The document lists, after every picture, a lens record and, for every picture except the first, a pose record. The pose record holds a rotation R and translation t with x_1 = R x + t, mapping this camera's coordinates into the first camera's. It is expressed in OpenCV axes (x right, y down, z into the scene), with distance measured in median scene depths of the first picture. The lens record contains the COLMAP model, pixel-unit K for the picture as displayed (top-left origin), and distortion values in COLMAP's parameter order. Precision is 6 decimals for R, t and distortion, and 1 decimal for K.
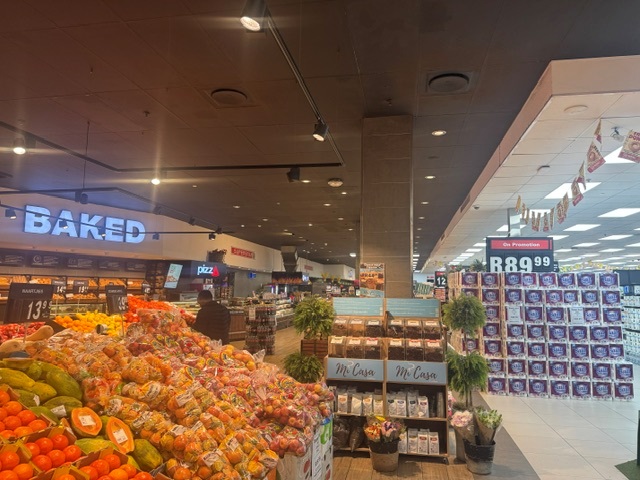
lens RADIAL K [[455.0, 0, 319.2], [0, 455.0, 238.5], [0, 0, 1]] dist [0.035648, -0.034878]
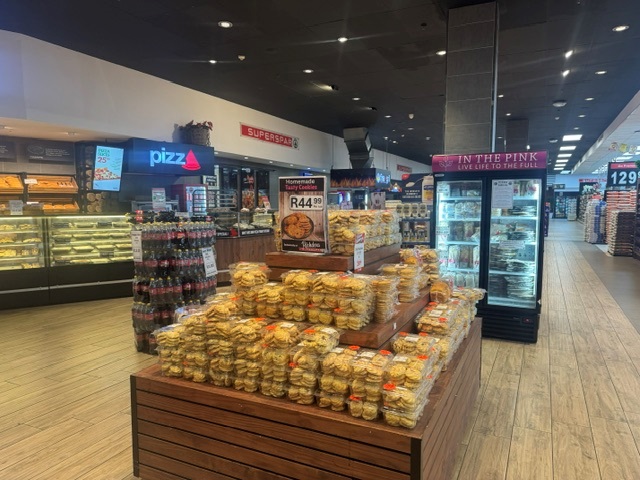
lens RADIAL K [[455.0, 0, 319.2], [0, 455.0, 238.5], [0, 0, 1]] dist [0.035648, -0.034878]
pose [[0.967485, 0.010267, -0.252721, 0.043138], [0.037712, 0.982152, 0.184272, 0.043905], [0.250103, -0.187811, 0.949829, 0.314228]]
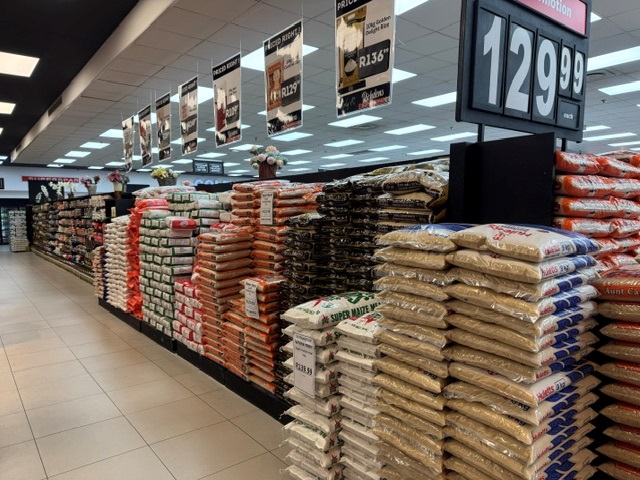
lens RADIAL K [[455.0, 0, 319.2], [0, 455.0, 238.5], [0, 0, 1]] dist [0.035648, -0.034878]
pose [[0.650208, -0.095141, 0.753776, 0.114230], [-0.040495, 0.986378, 0.159431, 0.079362], [-0.758676, -0.134187, 0.637498, 0.655093]]
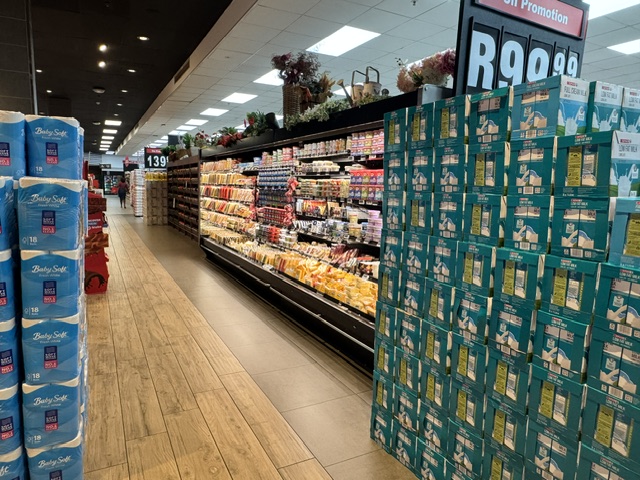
lens RADIAL K [[455.0, 0, 319.2], [0, 455.0, 238.5], [0, 0, 1]] dist [0.035648, -0.034878]
pose [[0.792432, -0.075142, 0.605314, 0.031209], [-0.070341, 0.974504, 0.213057, 0.038671], [-0.605890, -0.211412, 0.766943, 0.260855]]
